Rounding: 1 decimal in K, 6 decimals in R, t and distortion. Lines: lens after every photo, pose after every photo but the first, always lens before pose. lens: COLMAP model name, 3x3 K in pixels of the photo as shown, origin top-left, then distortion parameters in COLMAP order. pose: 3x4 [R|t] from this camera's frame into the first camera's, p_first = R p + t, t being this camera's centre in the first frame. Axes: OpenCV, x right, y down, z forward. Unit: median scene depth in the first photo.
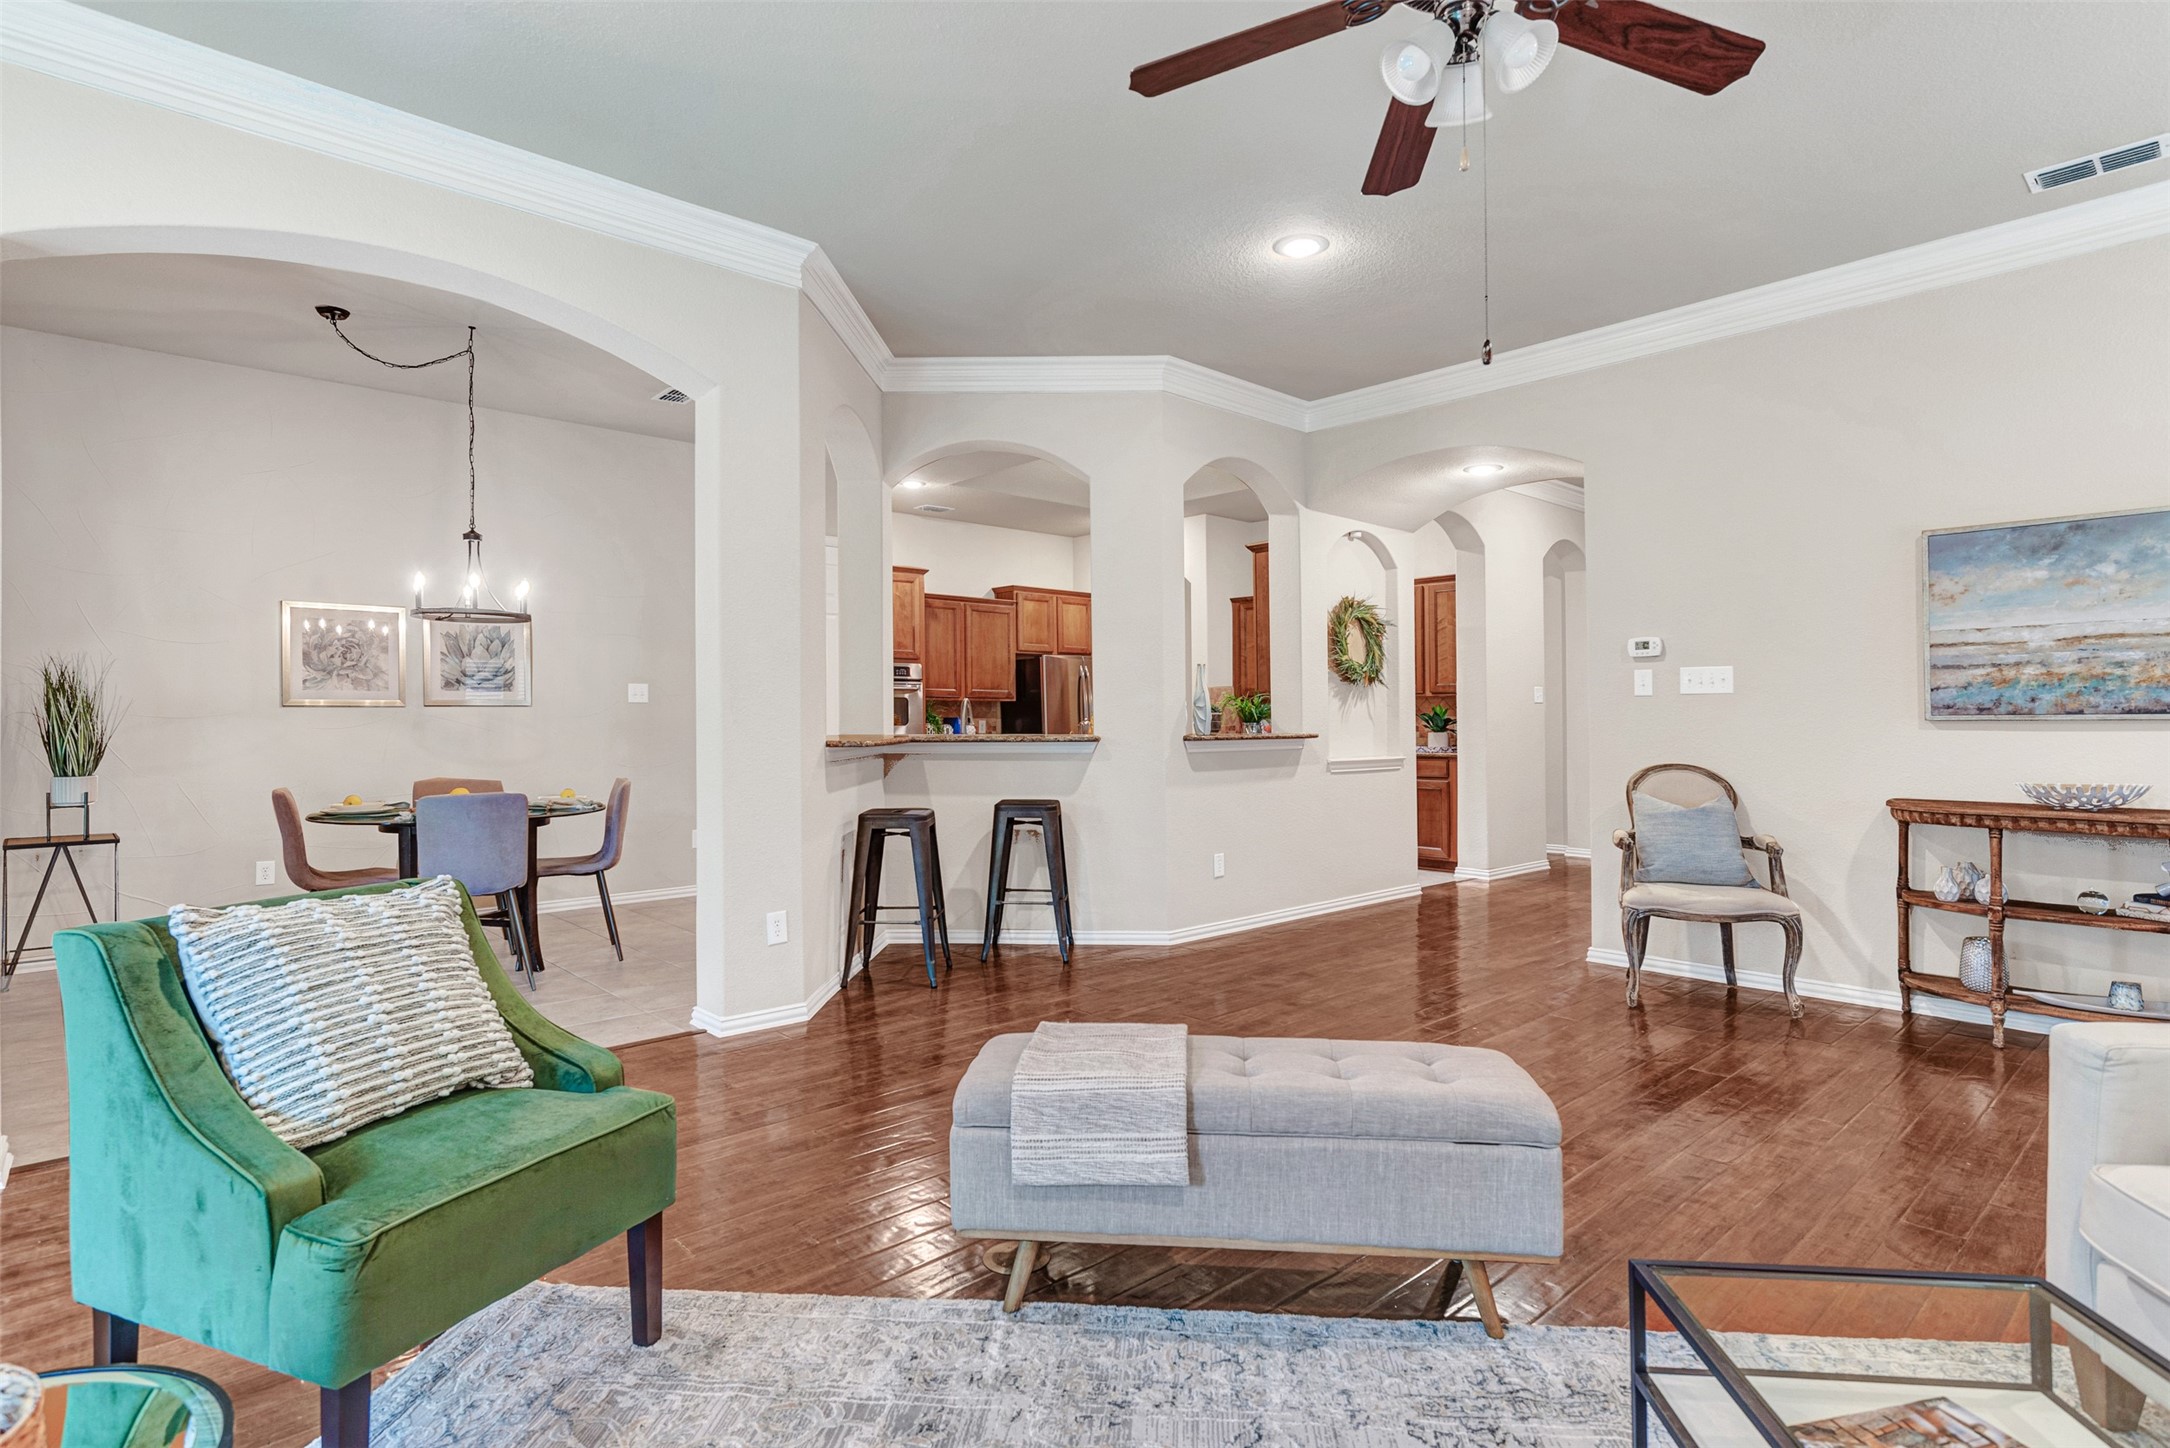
lens RADIAL K [[1158.7, 0, 1085.0], [0, 1158.7, 724.0], [0, 0, 1]] dist [0.002775, 0.001277]
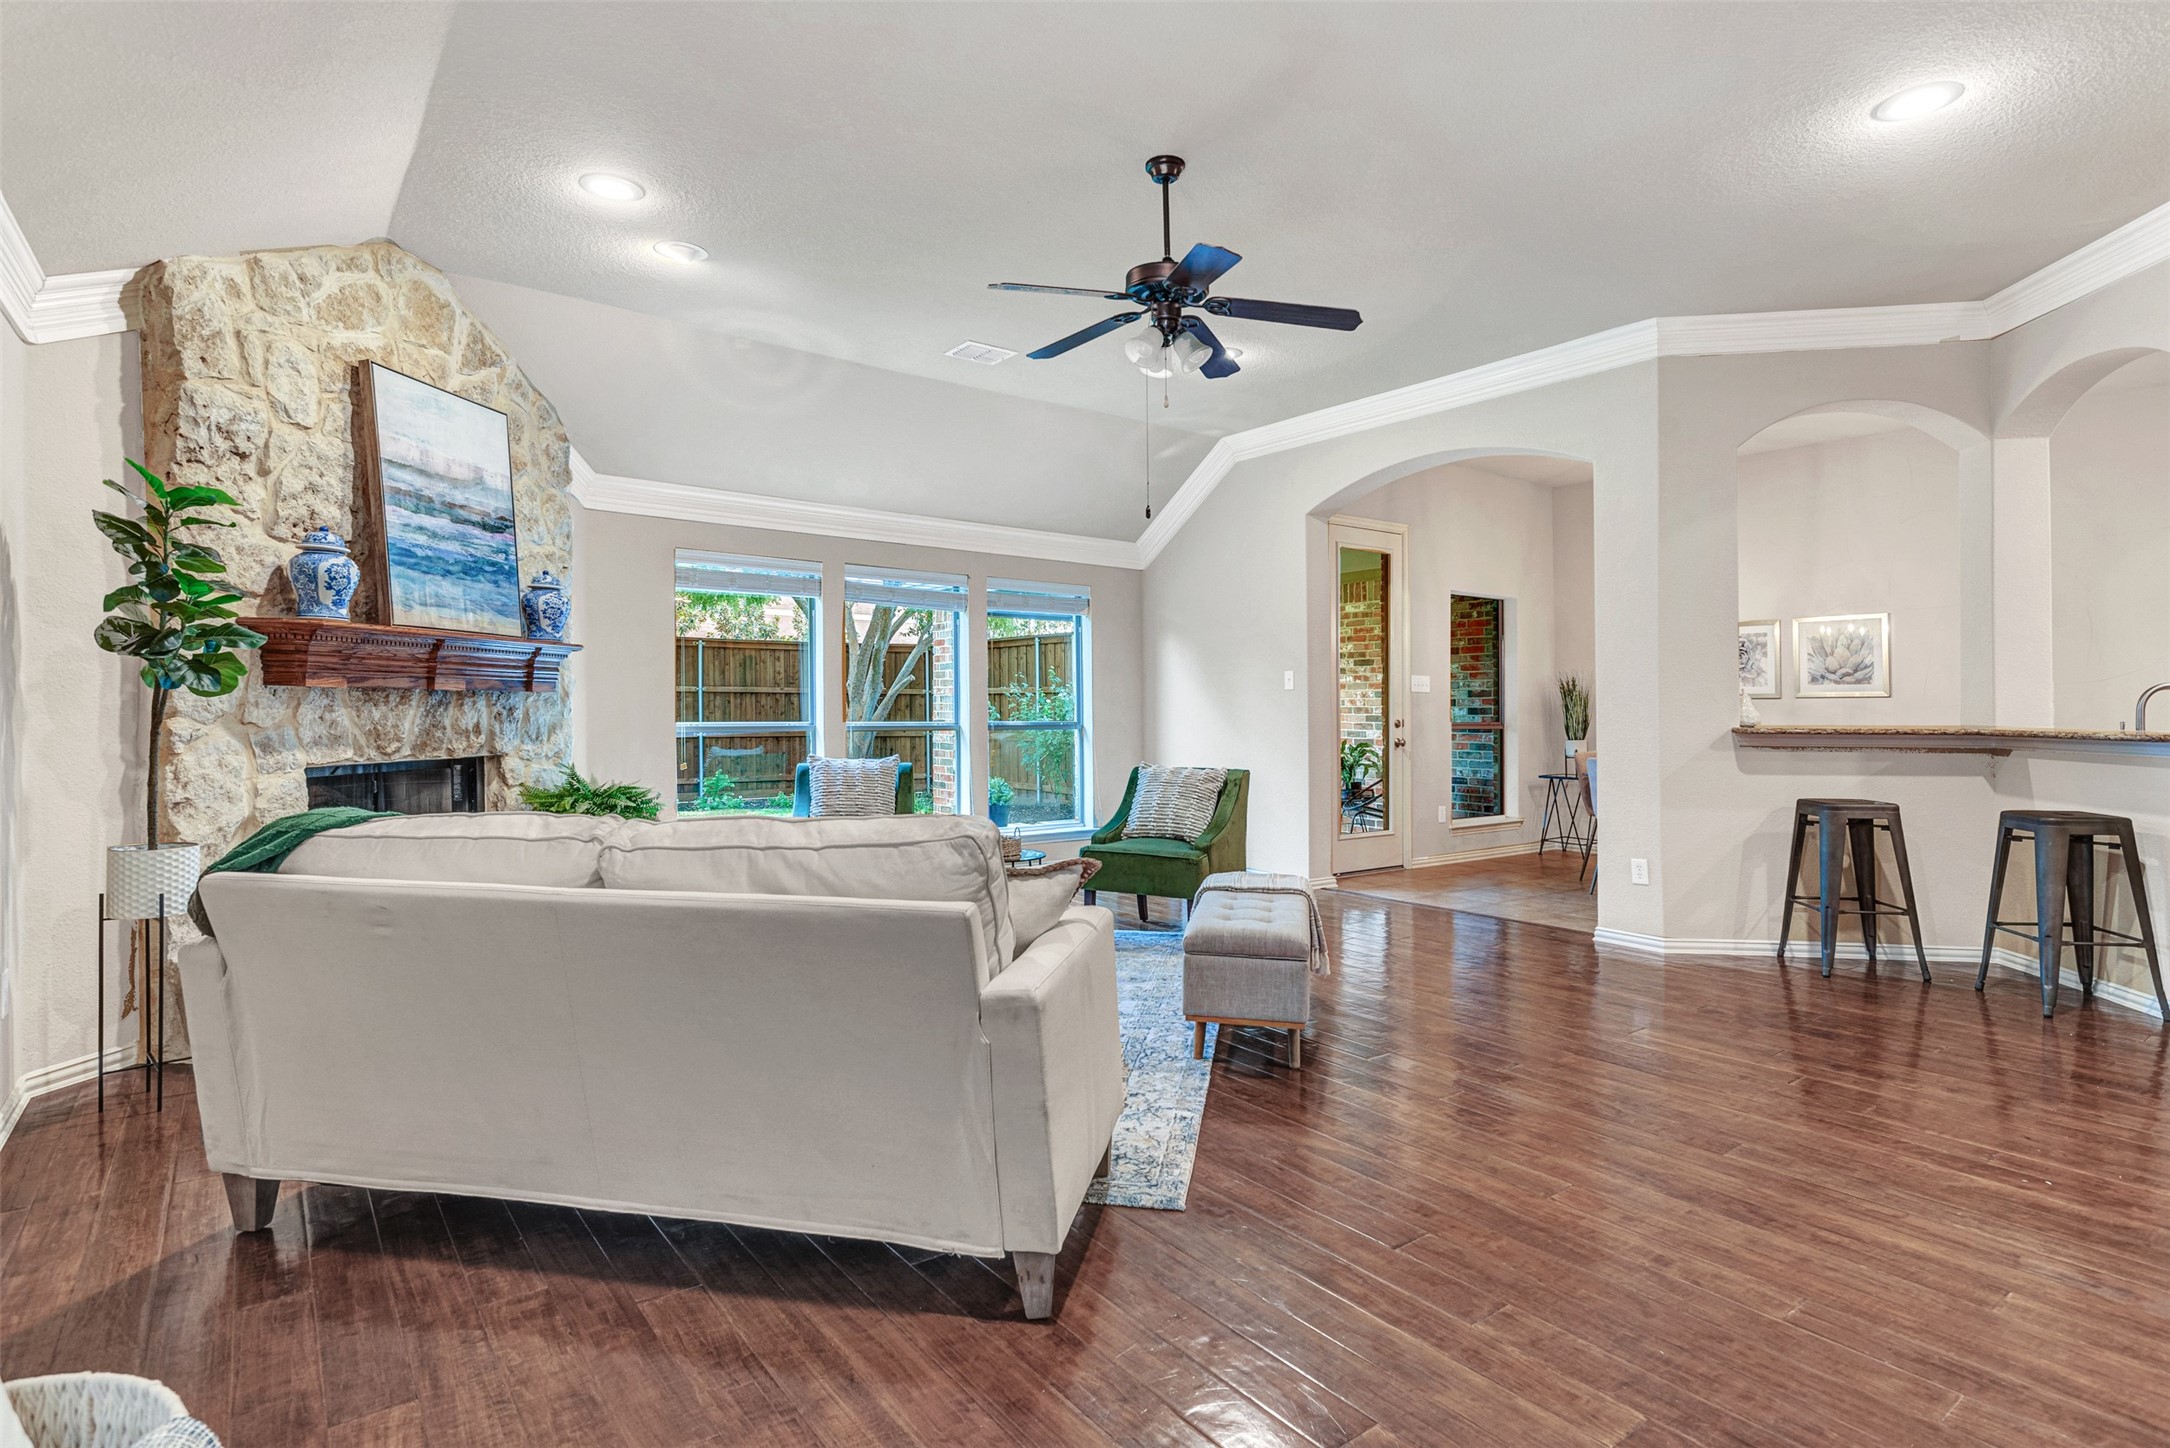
lens RADIAL K [[1081.9, 0, 1085.0], [0, 1081.9, 724.0], [0, 0, 1]] dist [-0.000237, 0.000097]
pose [[-0.054718, 0.013268, -0.998414, 1.091258], [-0.001852, 0.999909, 0.013389, -0.002445], [0.998500, 0.002581, -0.054688, 0.521476]]
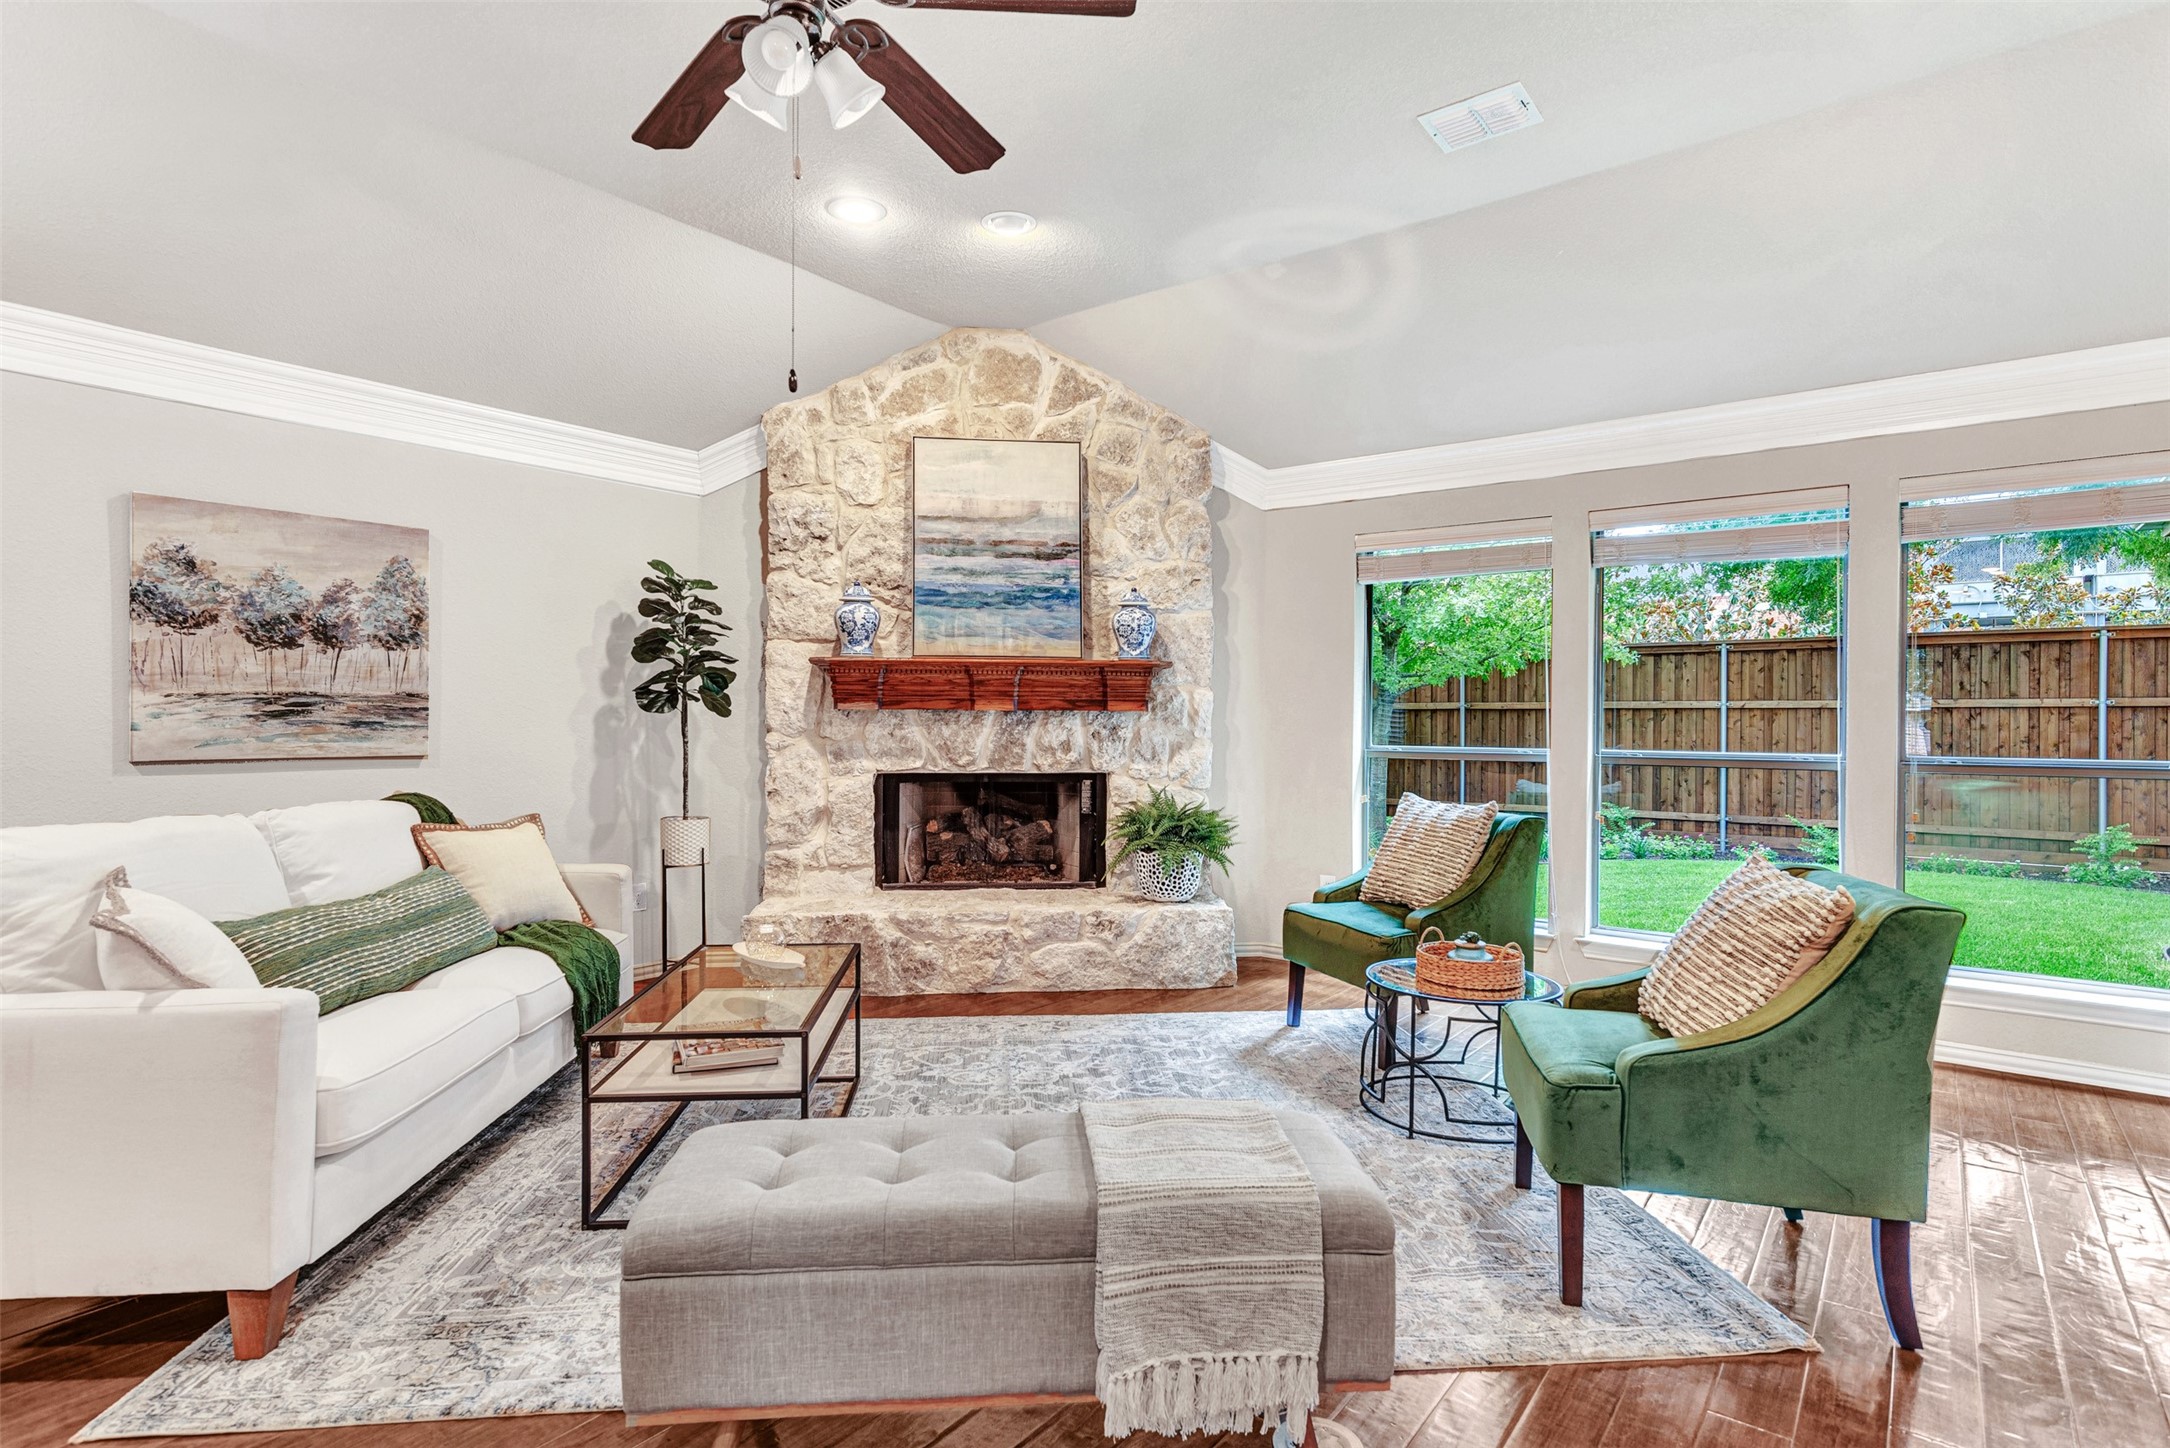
lens RADIAL K [[1113.3, 0, 1087.9], [0, 1113.3, 741.9], [0, 0, 1]] dist [0.001480, 0.000242]
pose [[-0.977327, -0.002969, -0.211714, 0.189054], [-0.006707, 0.999834, 0.016942, -0.007501], [0.211629, 0.017978, -0.977185, 1.062324]]
